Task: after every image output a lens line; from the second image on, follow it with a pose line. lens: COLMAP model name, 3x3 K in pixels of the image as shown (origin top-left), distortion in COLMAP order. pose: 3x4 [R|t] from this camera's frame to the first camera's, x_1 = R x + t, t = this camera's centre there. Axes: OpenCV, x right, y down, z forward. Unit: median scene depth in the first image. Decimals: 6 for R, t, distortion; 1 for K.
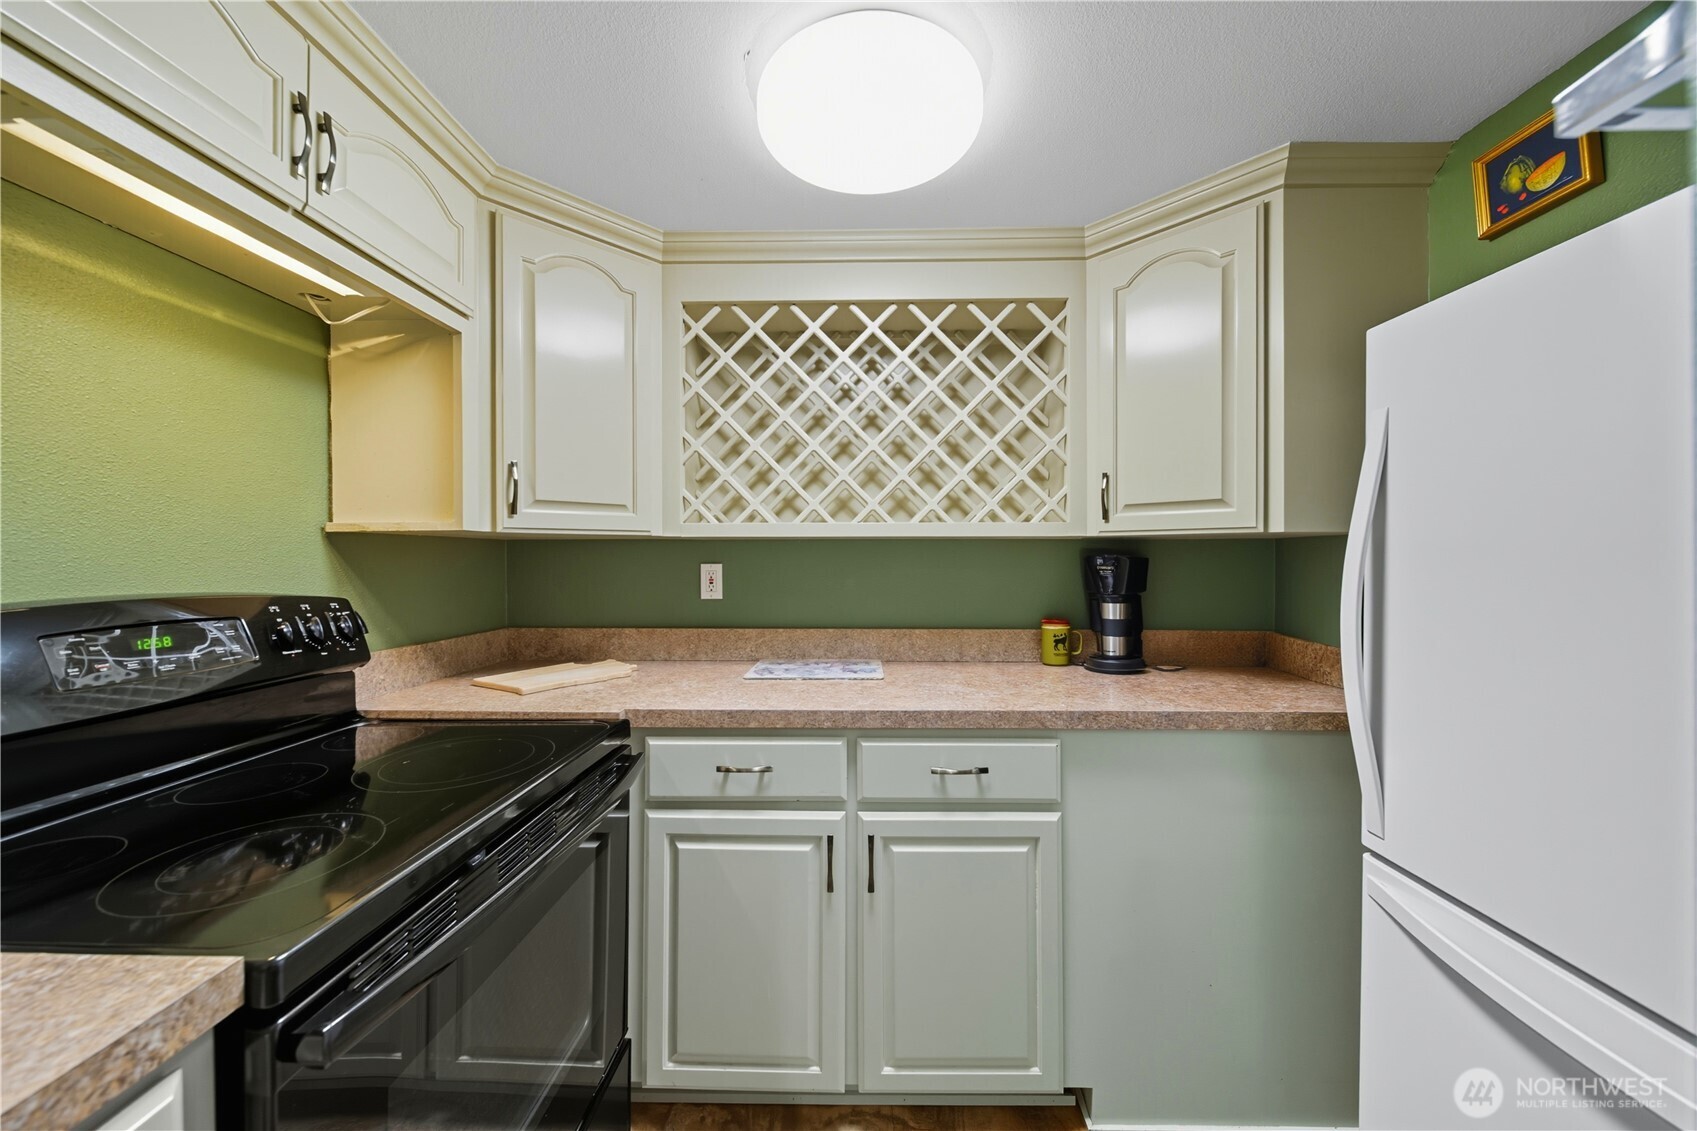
lens RADIAL K [[602.1, 0, 852.8], [0, 602.1, 556.9], [0, 0, 1]] dist [-0.000360, -0.000018]
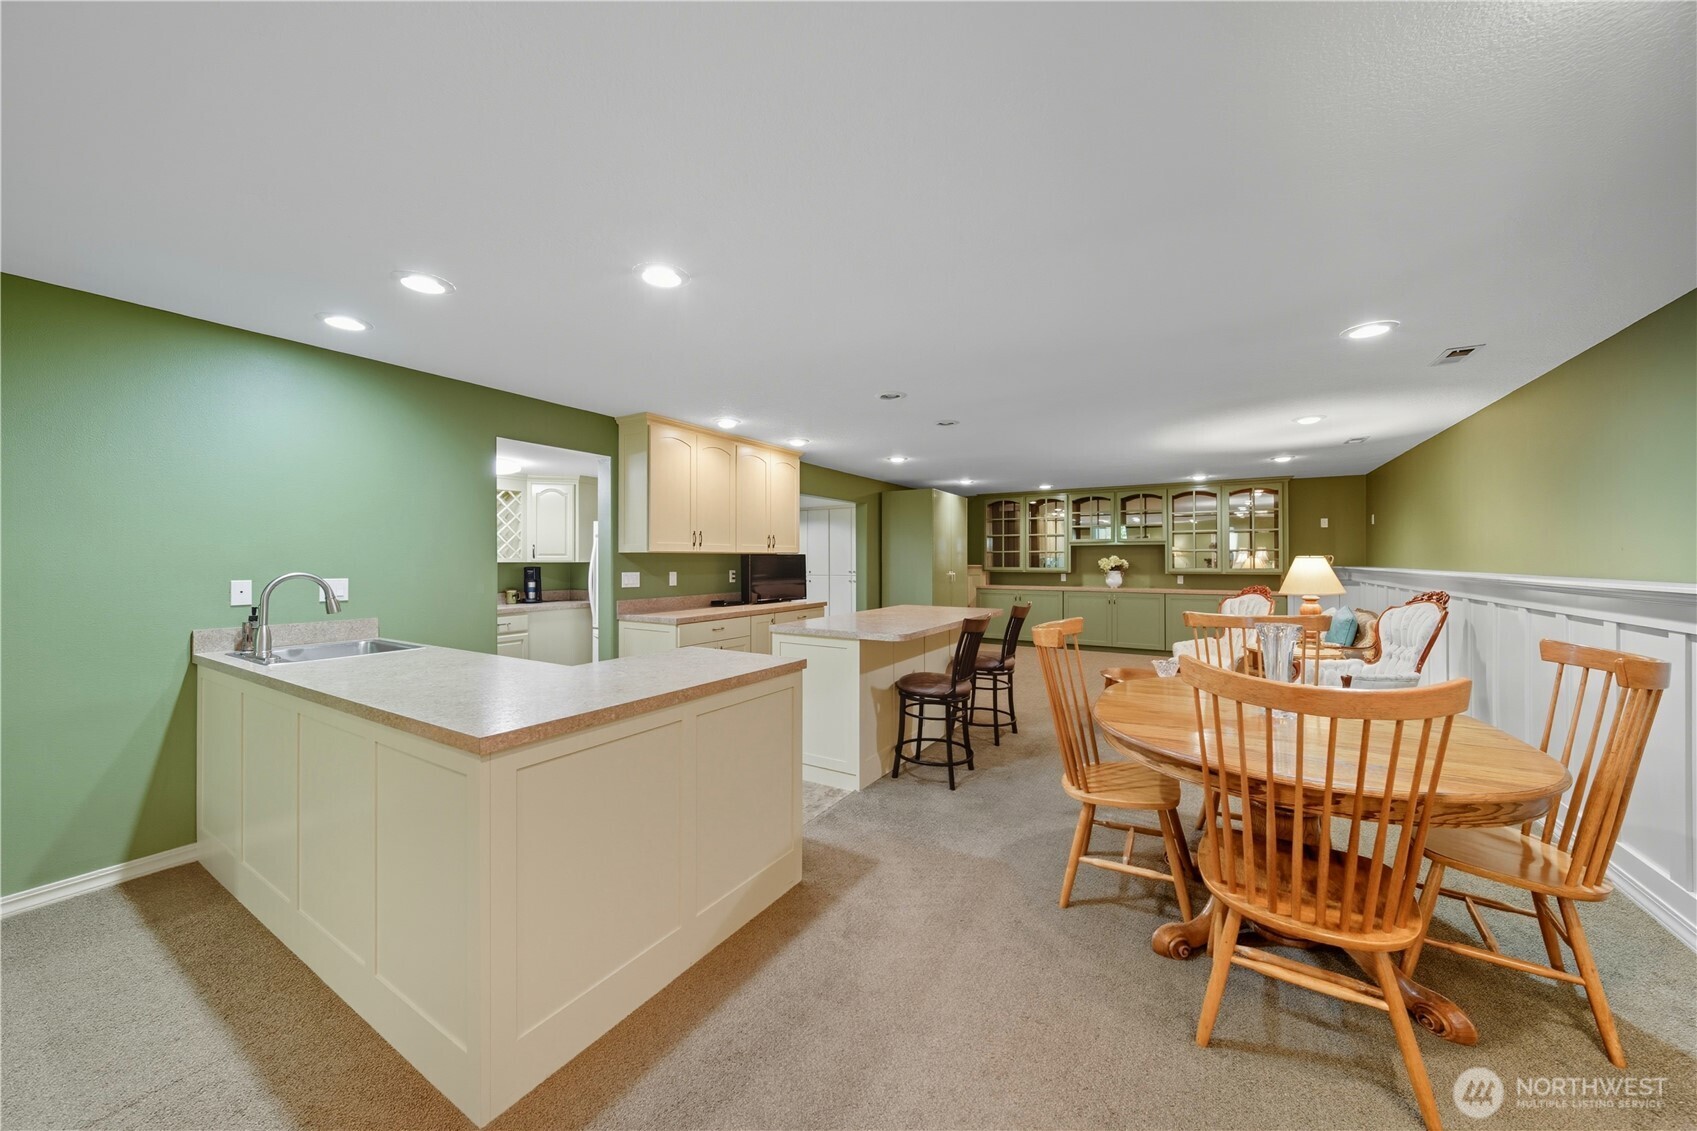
lens RADIAL K [[602.1, 0, 844.5], [0, 602.1, 564.4], [0, 0, 1]] dist [-0.000360, -0.000018]
pose [[0.503191, -0.000329, 0.864175, -1.530345], [0.003514, 0.999992, -0.001665, -0.008799], [-0.864168, 0.003874, 0.503189, -2.099239]]
